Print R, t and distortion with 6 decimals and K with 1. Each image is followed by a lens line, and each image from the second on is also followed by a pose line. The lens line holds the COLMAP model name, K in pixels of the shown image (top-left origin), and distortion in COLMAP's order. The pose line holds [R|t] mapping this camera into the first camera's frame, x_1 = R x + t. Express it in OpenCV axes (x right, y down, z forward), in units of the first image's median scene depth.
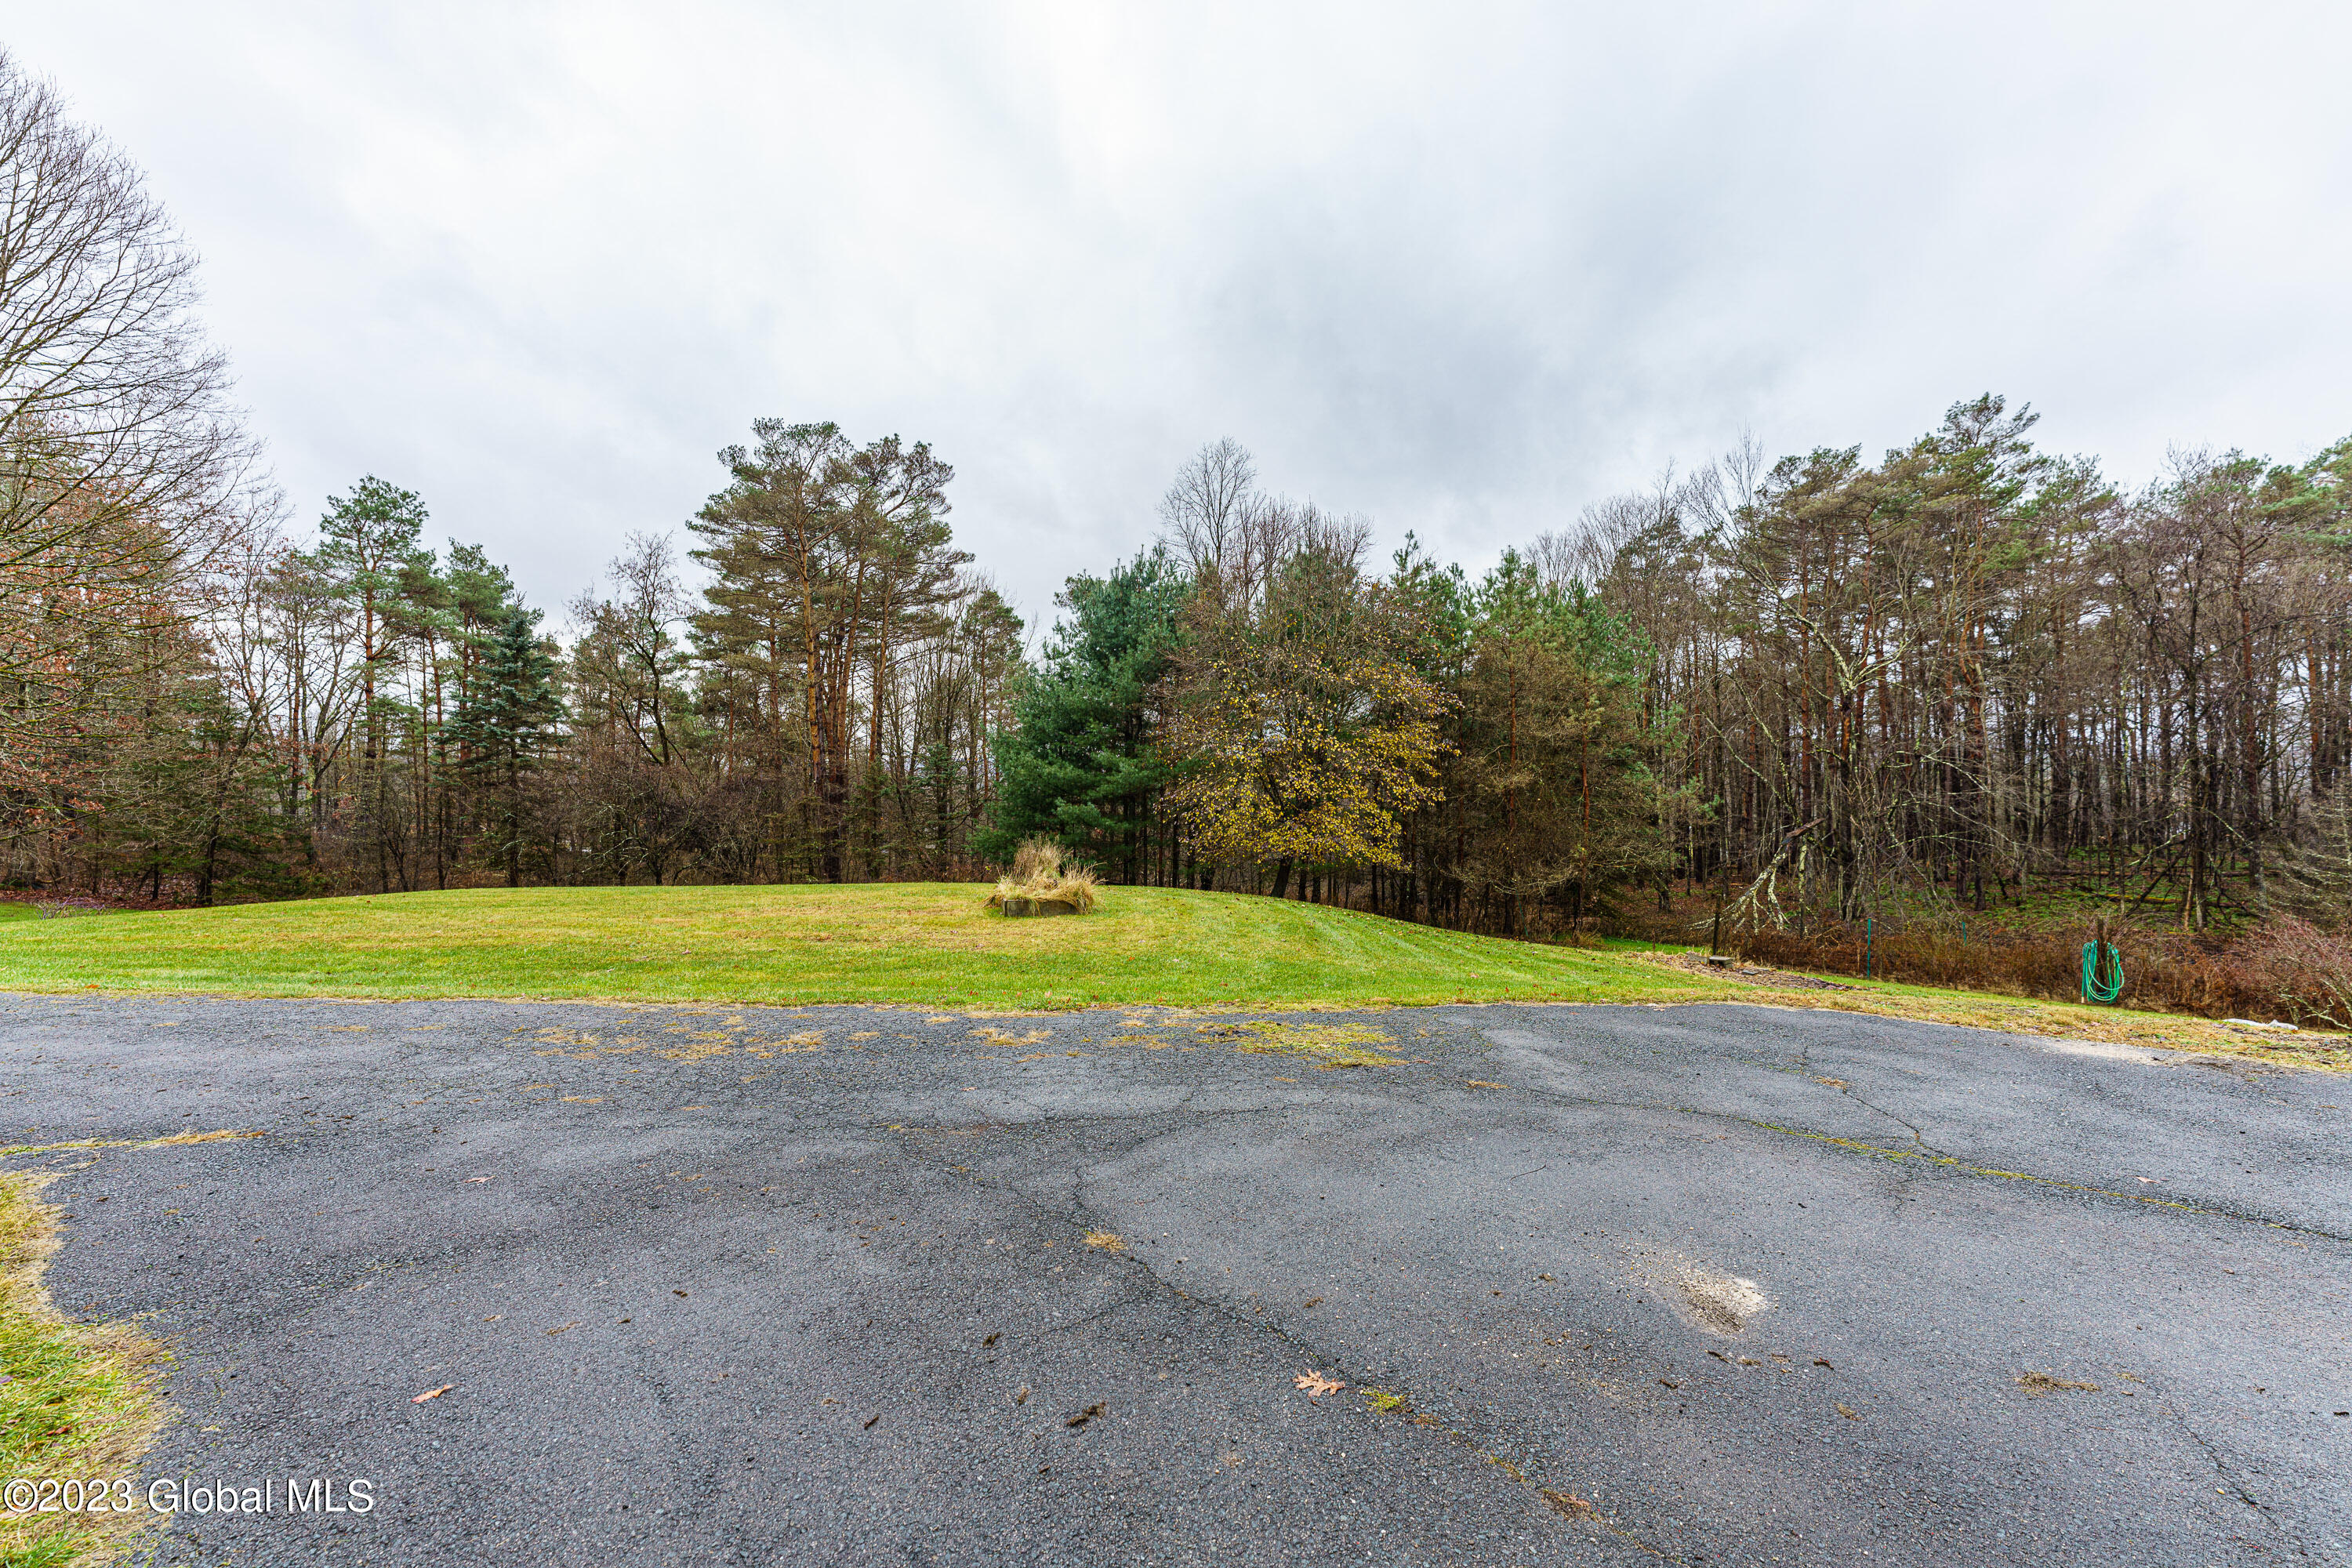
lens RADIAL K [[934.3, 0, 1166.3], [0, 934.3, 791.5], [0, 0, 1]] dist [-0.000633, 0.000323]
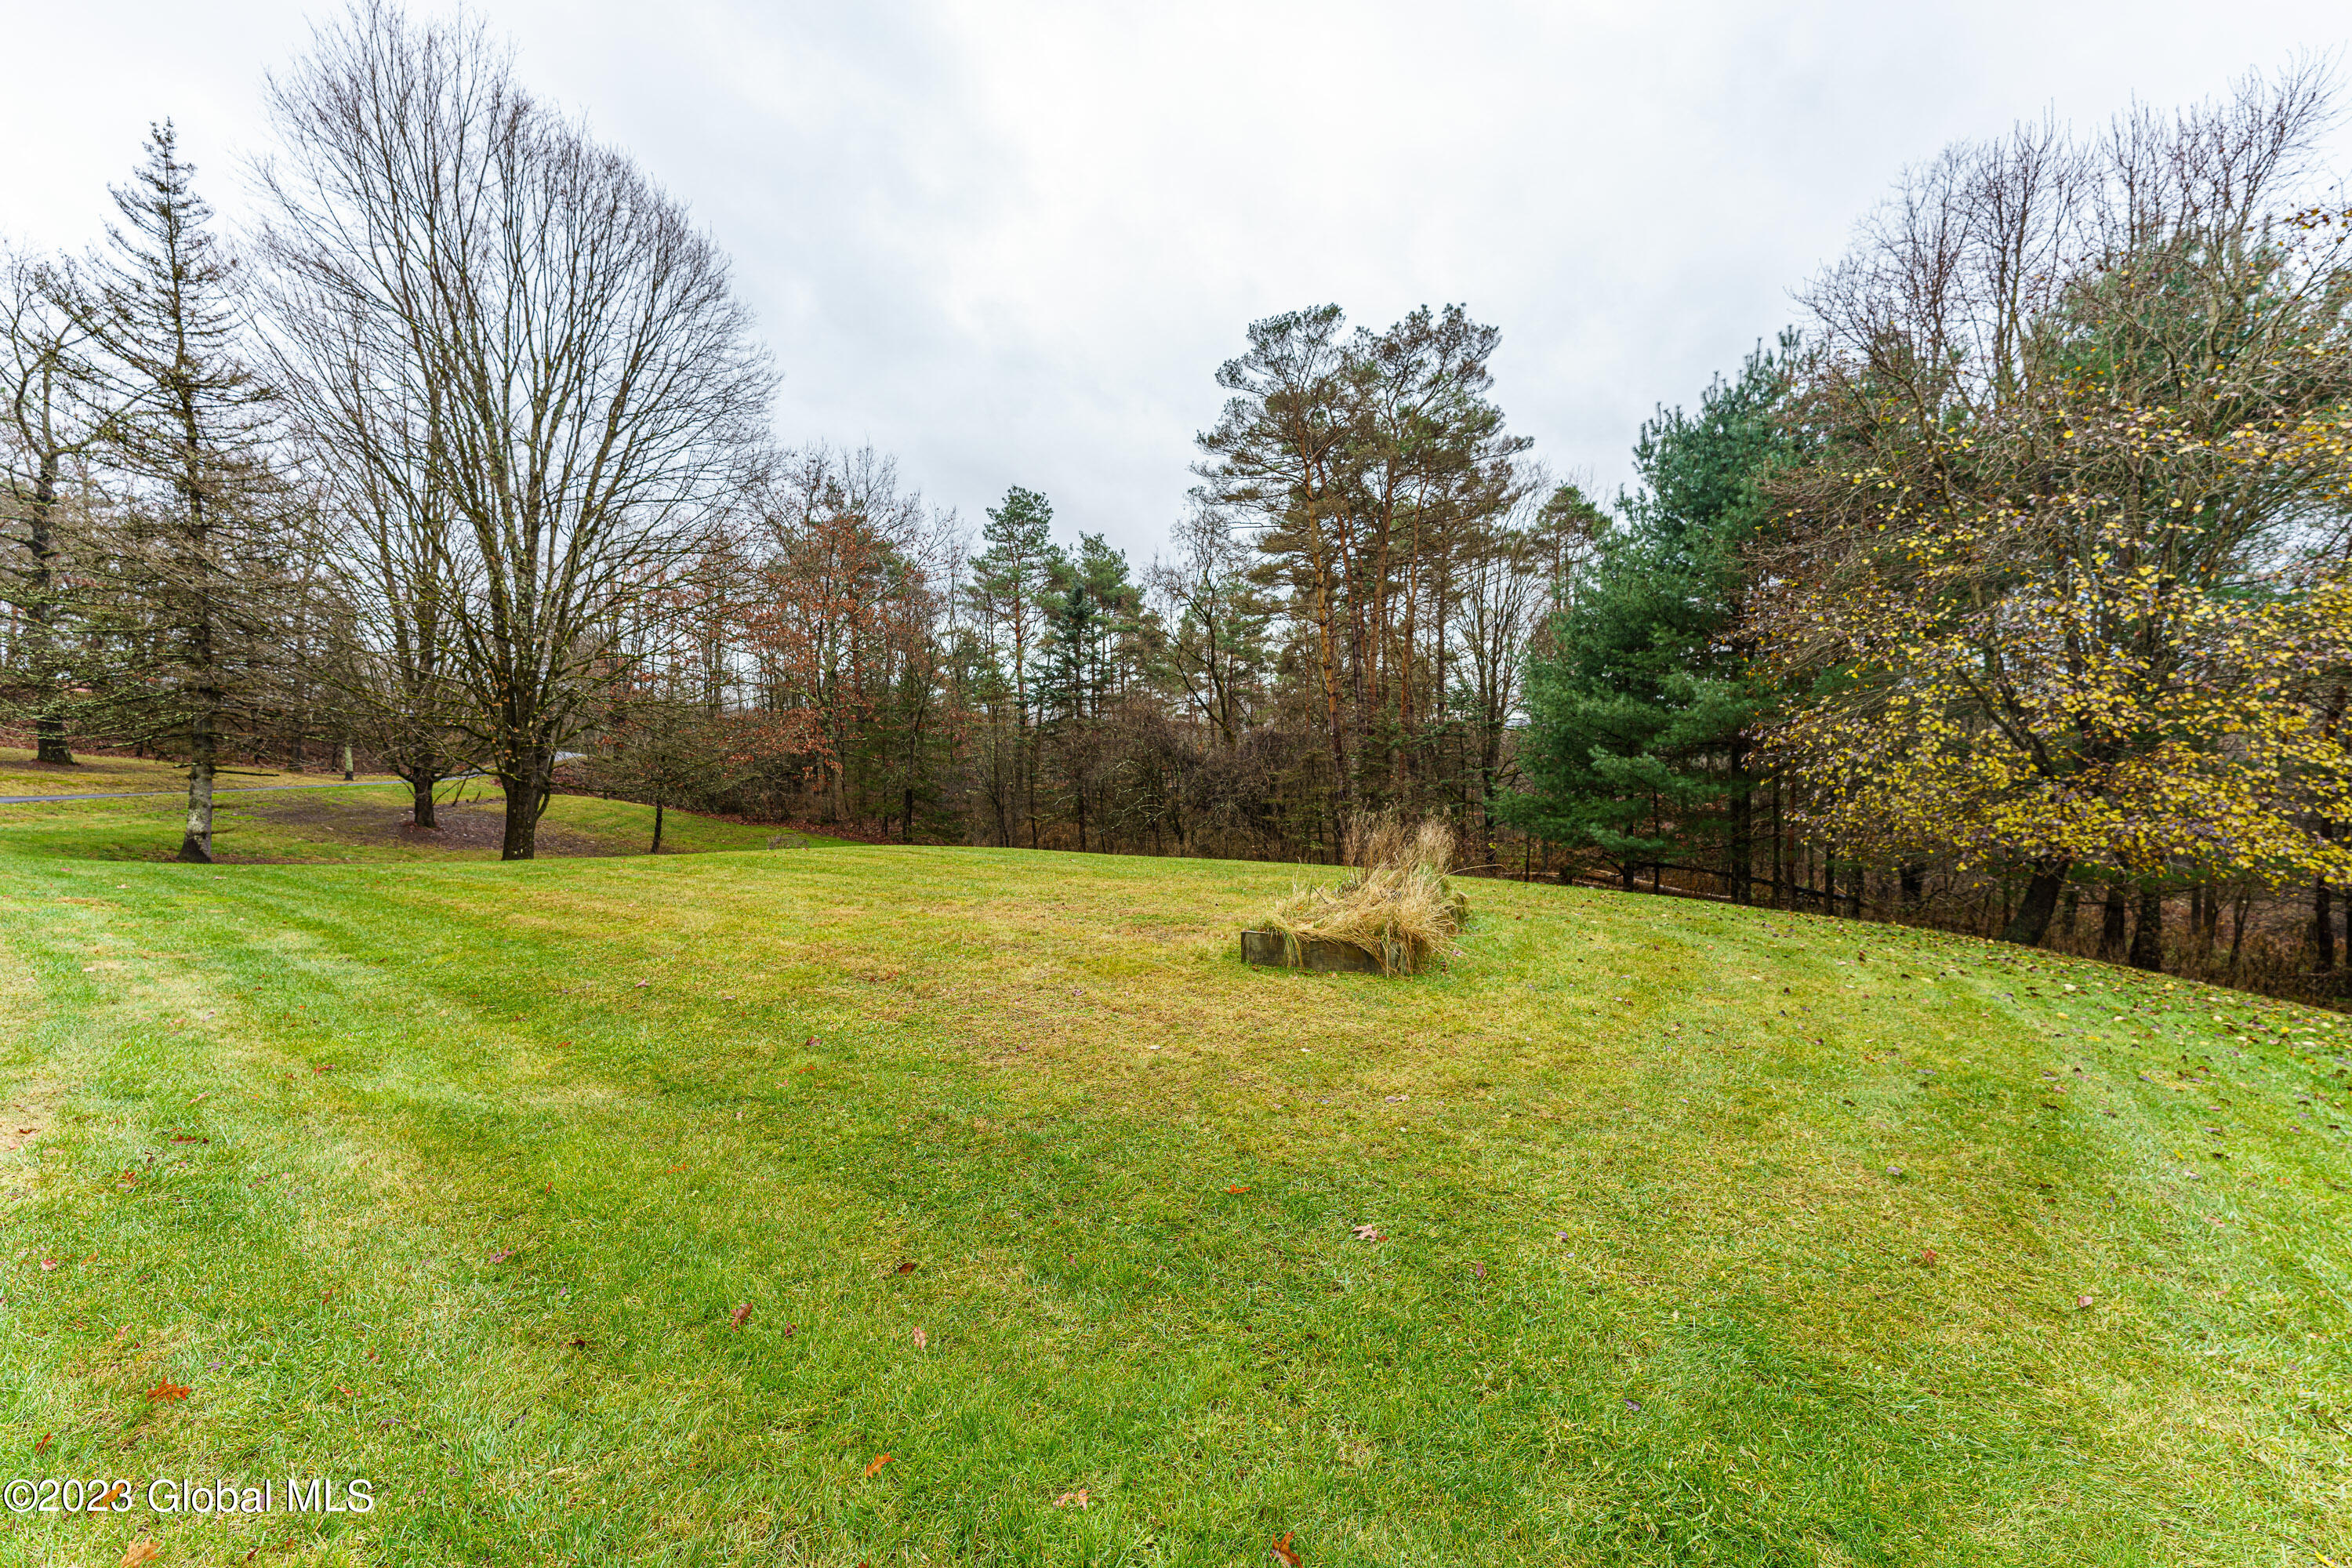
lens RADIAL K [[934.3, 0, 1179.8], [0, 934.3, 781.5], [0, 0, 1]] dist [-0.000633, 0.000323]
pose [[0.789708, 0.005813, -0.613455, 0.052699], [0.013421, 0.999552, 0.026749, 0.008778], [0.613336, -0.029357, 0.789276, 0.261610]]
